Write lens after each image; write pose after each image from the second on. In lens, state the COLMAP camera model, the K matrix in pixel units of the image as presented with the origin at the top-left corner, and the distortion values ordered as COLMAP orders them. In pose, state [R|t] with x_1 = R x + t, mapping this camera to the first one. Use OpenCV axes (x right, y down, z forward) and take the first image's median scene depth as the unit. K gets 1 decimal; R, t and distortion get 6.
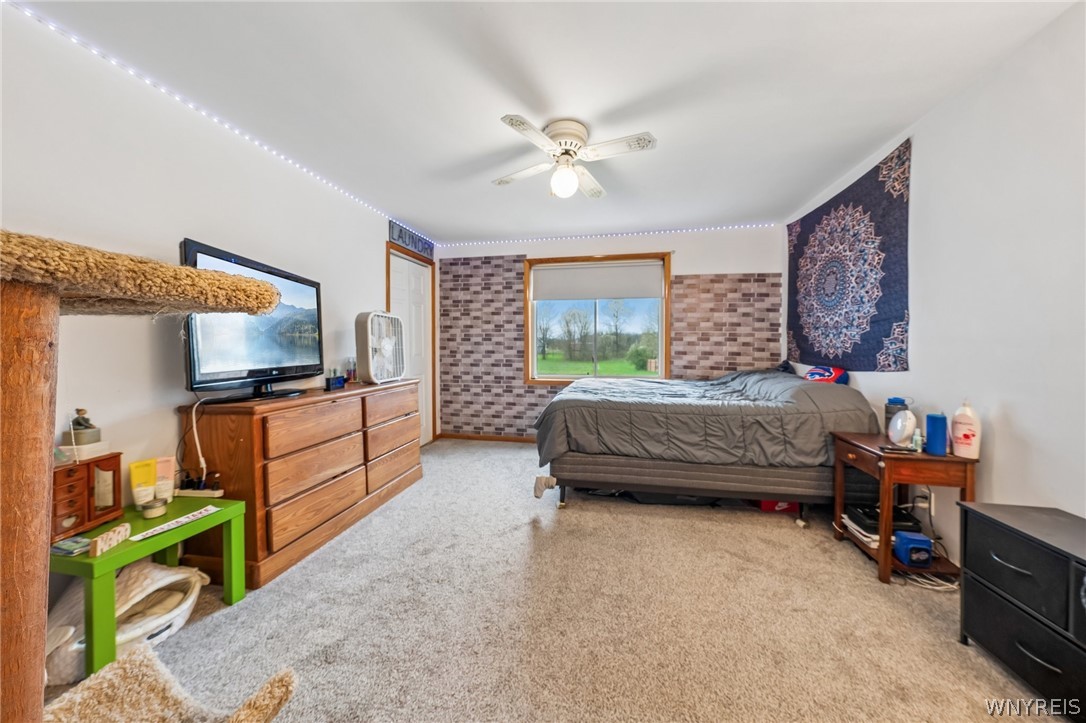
lens RADIAL K [[380.6, 0, 543.0], [0, 380.6, 361.5], [0, 0, 1]] dist [-0.000341, -0.000021]
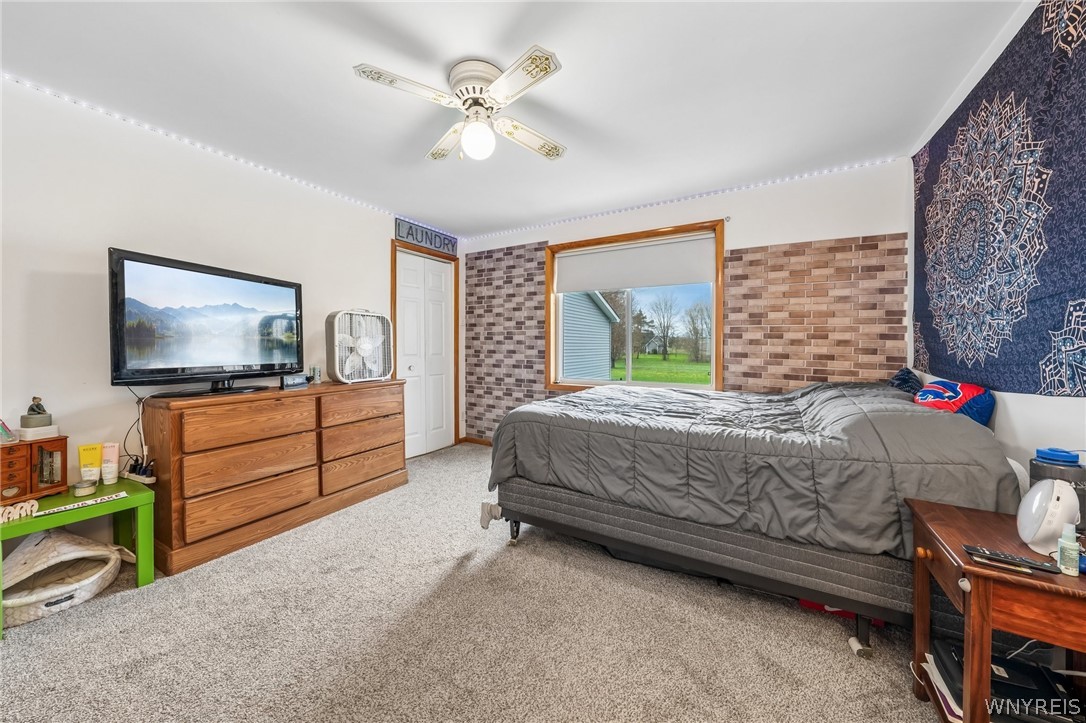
lens RADIAL K [[394.5, 0, 524.4], [0, 394.5, 356.9], [0, 0, 1]] dist [-0.005734, 0.000351]
pose [[0.936096, 0.011800, -0.351548, 0.382008], [-0.015825, 0.999838, -0.008576, -0.009266], [0.351389, 0.013591, 0.936131, 0.229140]]
